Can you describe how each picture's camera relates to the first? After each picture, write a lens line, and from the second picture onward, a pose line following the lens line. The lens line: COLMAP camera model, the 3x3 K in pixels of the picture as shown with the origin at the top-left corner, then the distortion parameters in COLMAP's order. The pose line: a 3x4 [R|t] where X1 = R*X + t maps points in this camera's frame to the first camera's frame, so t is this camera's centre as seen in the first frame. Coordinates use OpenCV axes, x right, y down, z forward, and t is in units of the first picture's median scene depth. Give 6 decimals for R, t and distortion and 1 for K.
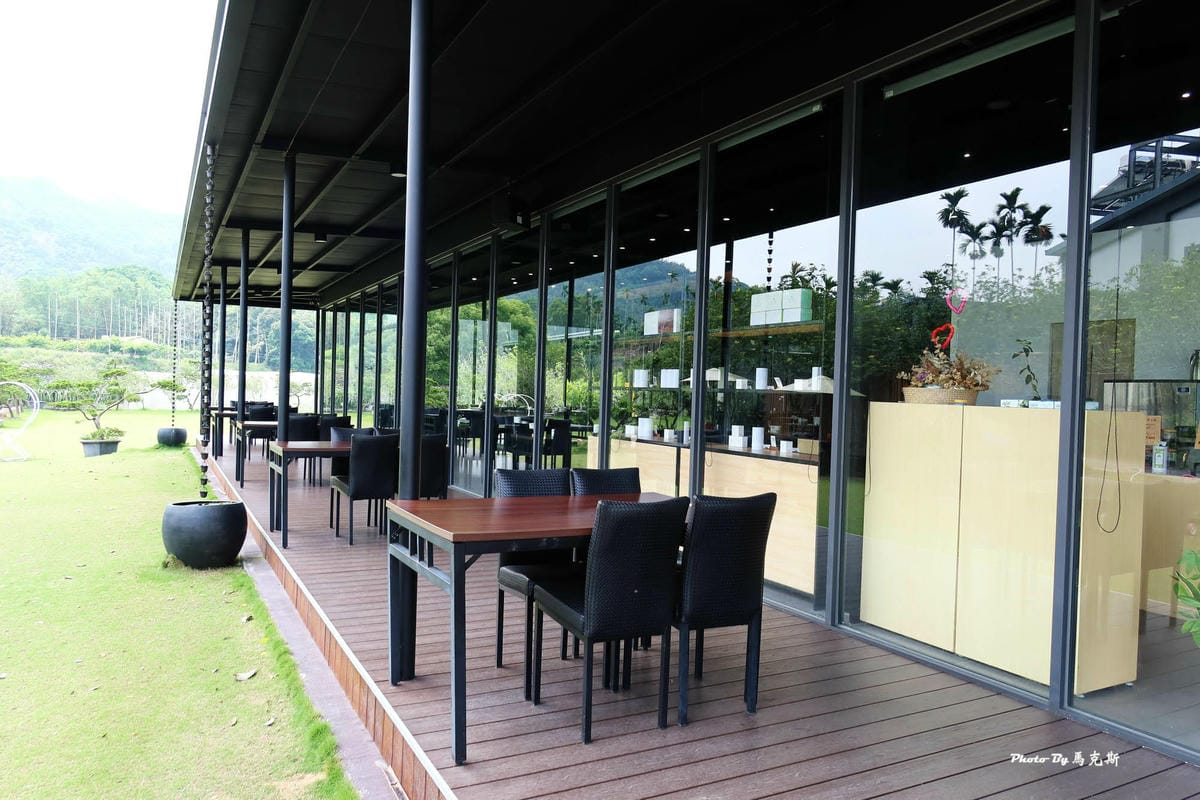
lens RADIAL K [[825.6, 0, 602.4], [0, 825.6, 392.0], [0, 0, 1]] dist [-0.002258, 0.003589]
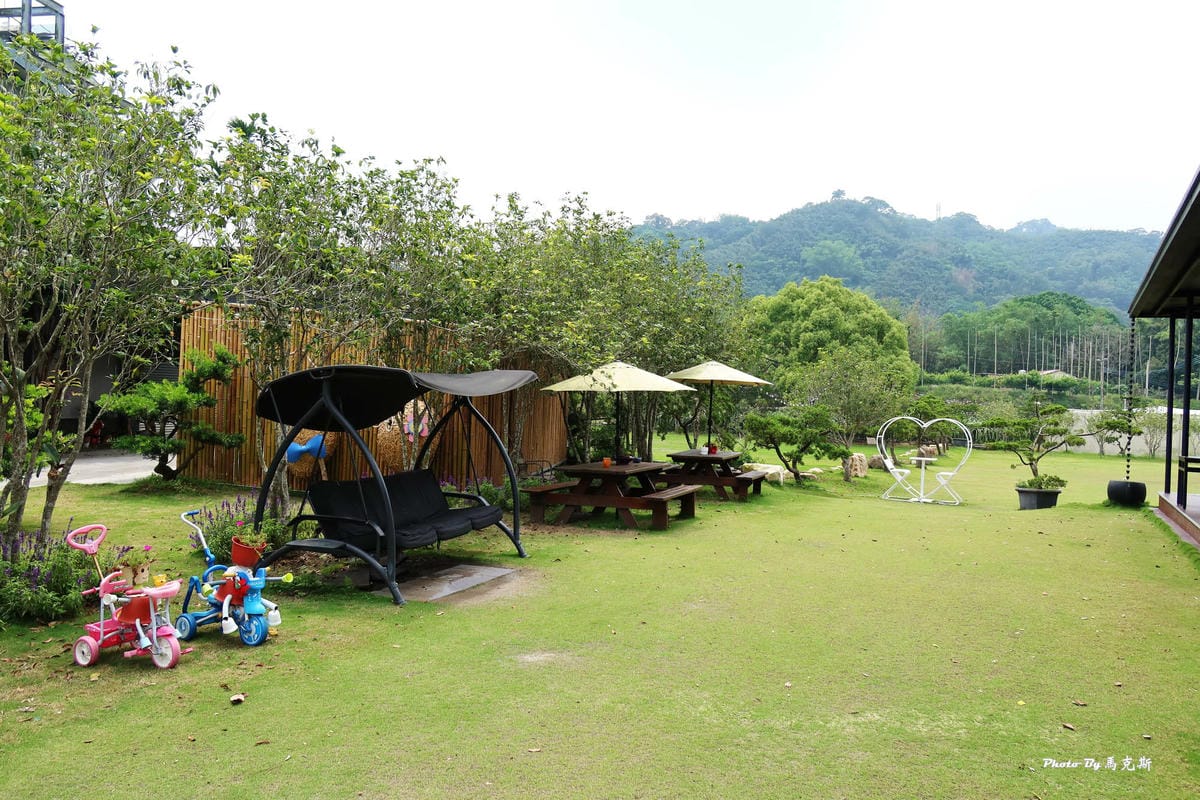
lens RADIAL K [[927.3, 0, 599.6], [0, 927.3, 397.7], [0, 0, 1]] dist [-0.008431, -0.002046]
pose [[0.568646, -0.002558, -0.822578, -0.013859], [-0.027970, 0.999357, -0.022443, -0.000218], [0.822106, 0.035769, 0.568209, 0.014957]]
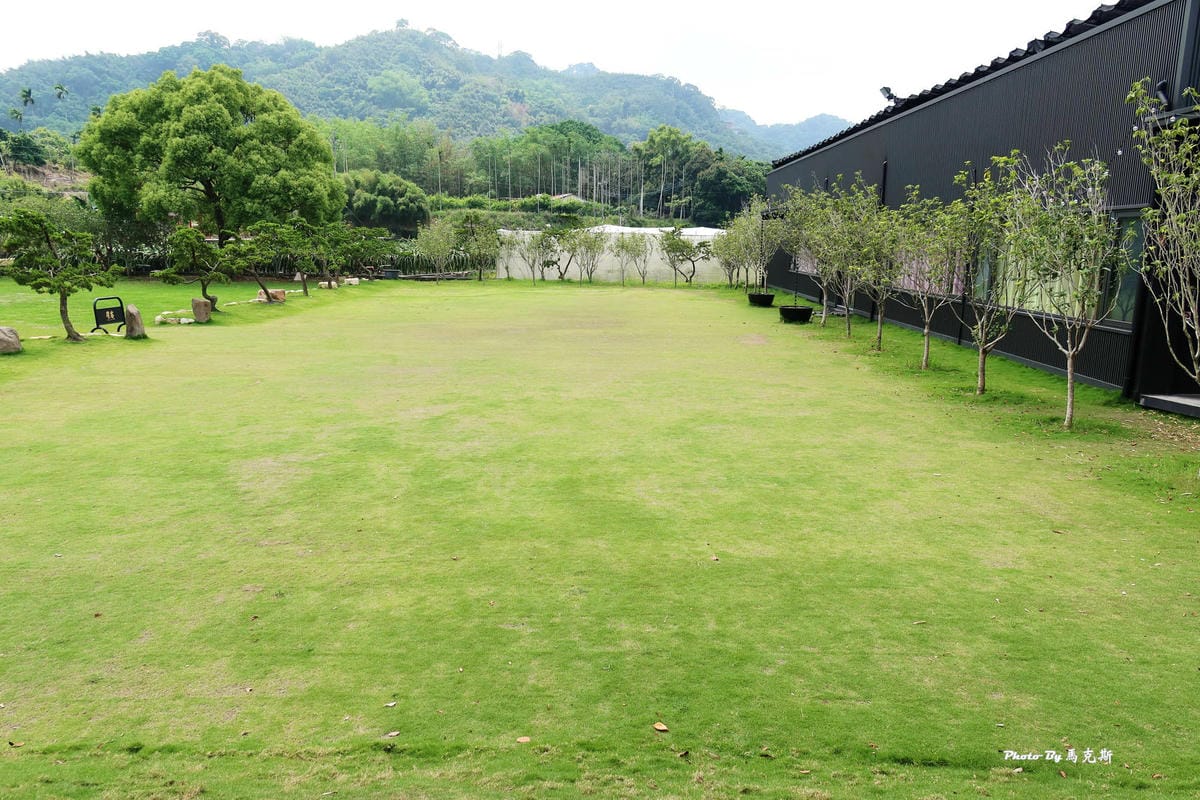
lens RADIAL K [[825.6, 0, 601.1], [0, 825.6, 397.8], [0, 0, 1]] dist [-0.002258, 0.003589]
pose [[0.869878, 0.078241, -0.487022, -0.037562], [0.010690, 0.984118, 0.177194, -0.002783], [0.493151, -0.159343, 0.855226, 0.154684]]
